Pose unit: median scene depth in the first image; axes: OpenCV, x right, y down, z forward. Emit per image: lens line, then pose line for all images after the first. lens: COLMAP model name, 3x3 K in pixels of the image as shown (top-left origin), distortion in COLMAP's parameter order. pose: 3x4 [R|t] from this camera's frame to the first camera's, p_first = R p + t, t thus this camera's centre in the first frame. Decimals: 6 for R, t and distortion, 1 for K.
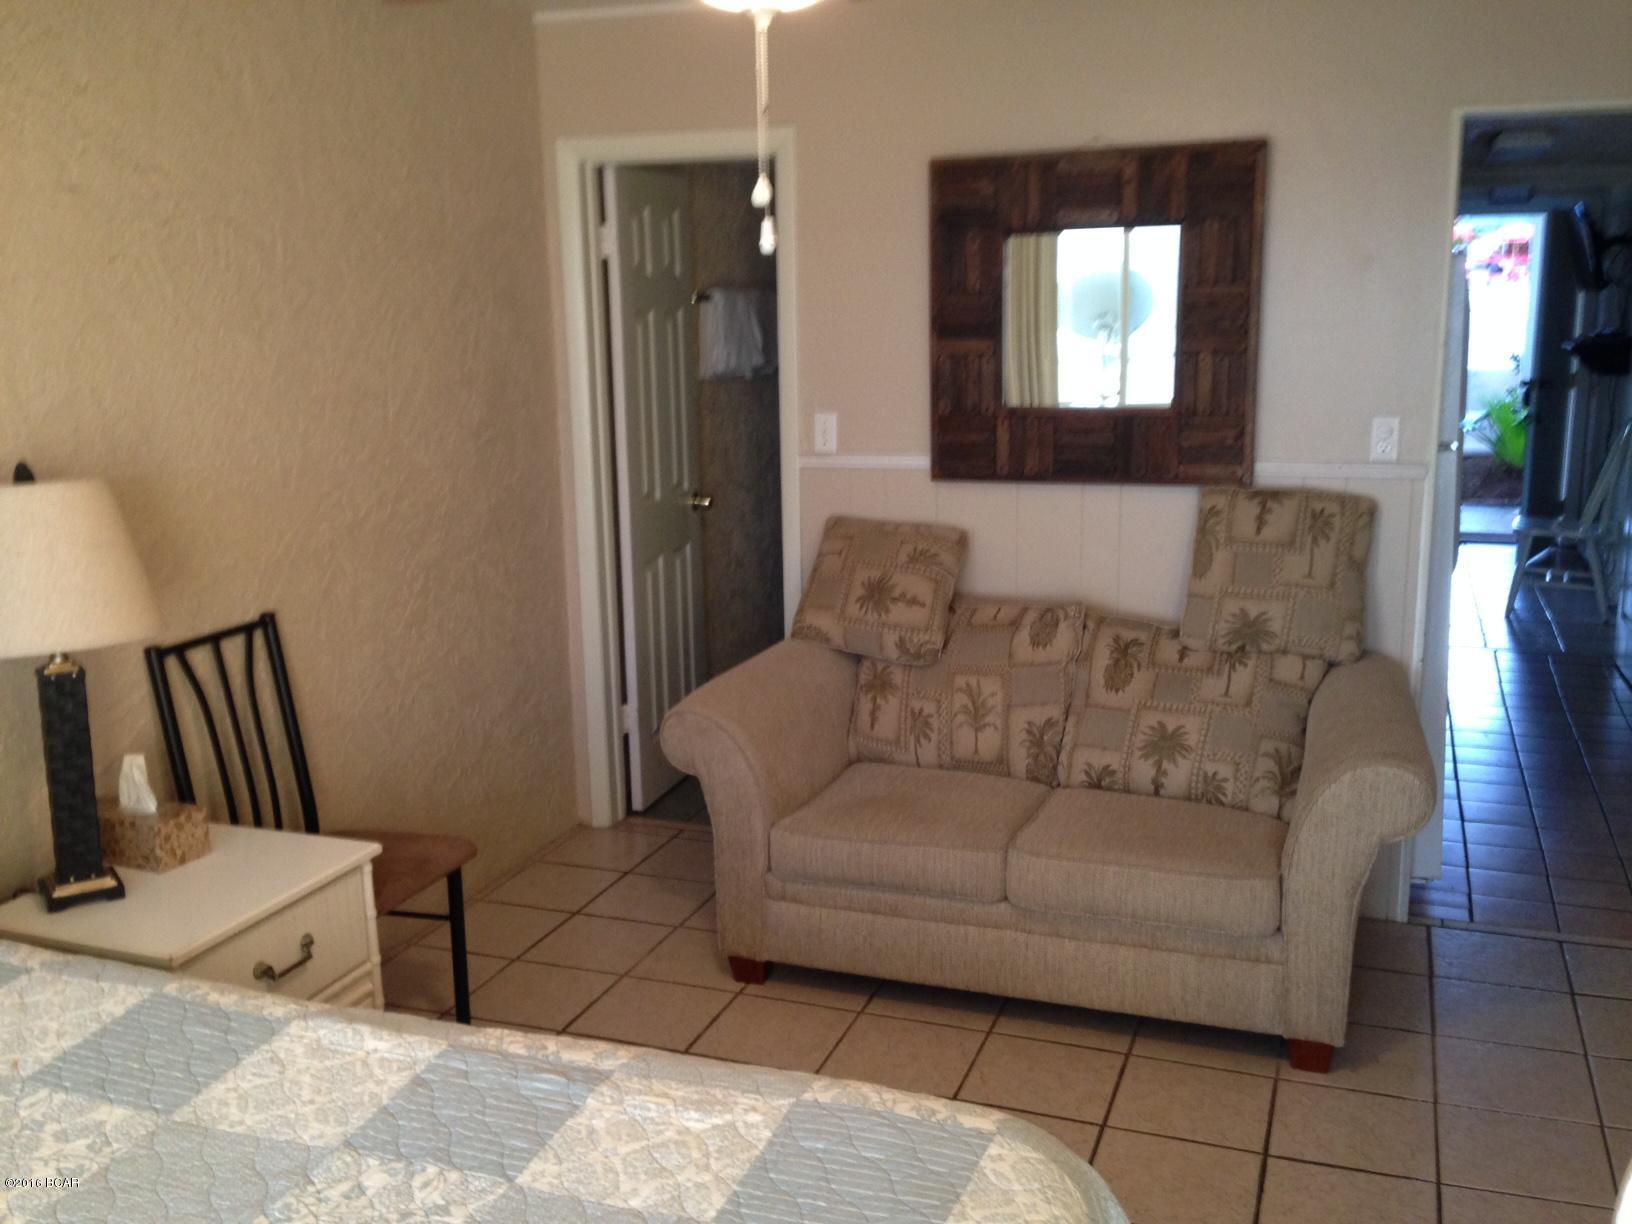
lens RADIAL K [[1513.4, 0, 816.0], [0, 1513.4, 612.0], [0, 0, 1]] dist [0.115194, -0.196829]
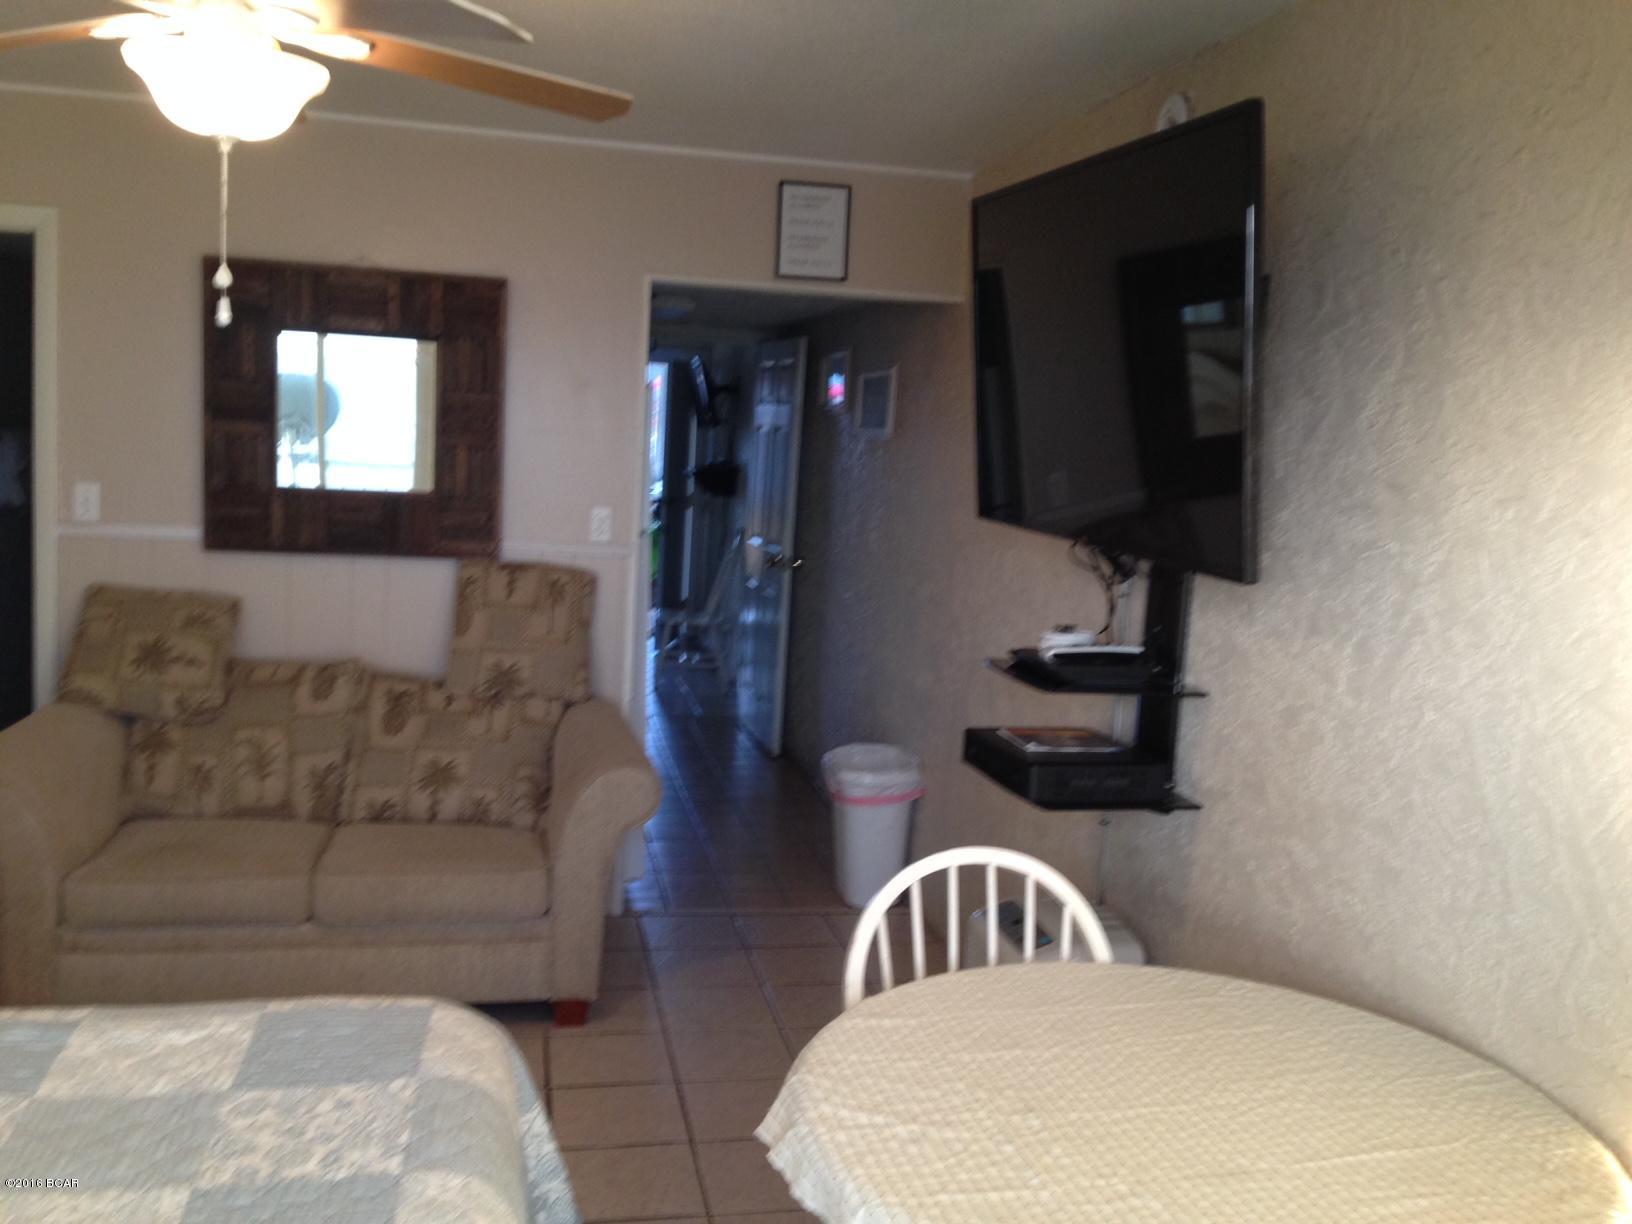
lens RADIAL K [[1513.4, 0, 816.0], [0, 1513.4, 612.0], [0, 0, 1]] dist [0.115194, -0.196829]
pose [[0.848667, 0.002499, 0.528921, -0.137764], [0.037843, 0.997139, -0.065431, 0.046408], [-0.527571, 0.075545, 0.846145, -0.143279]]
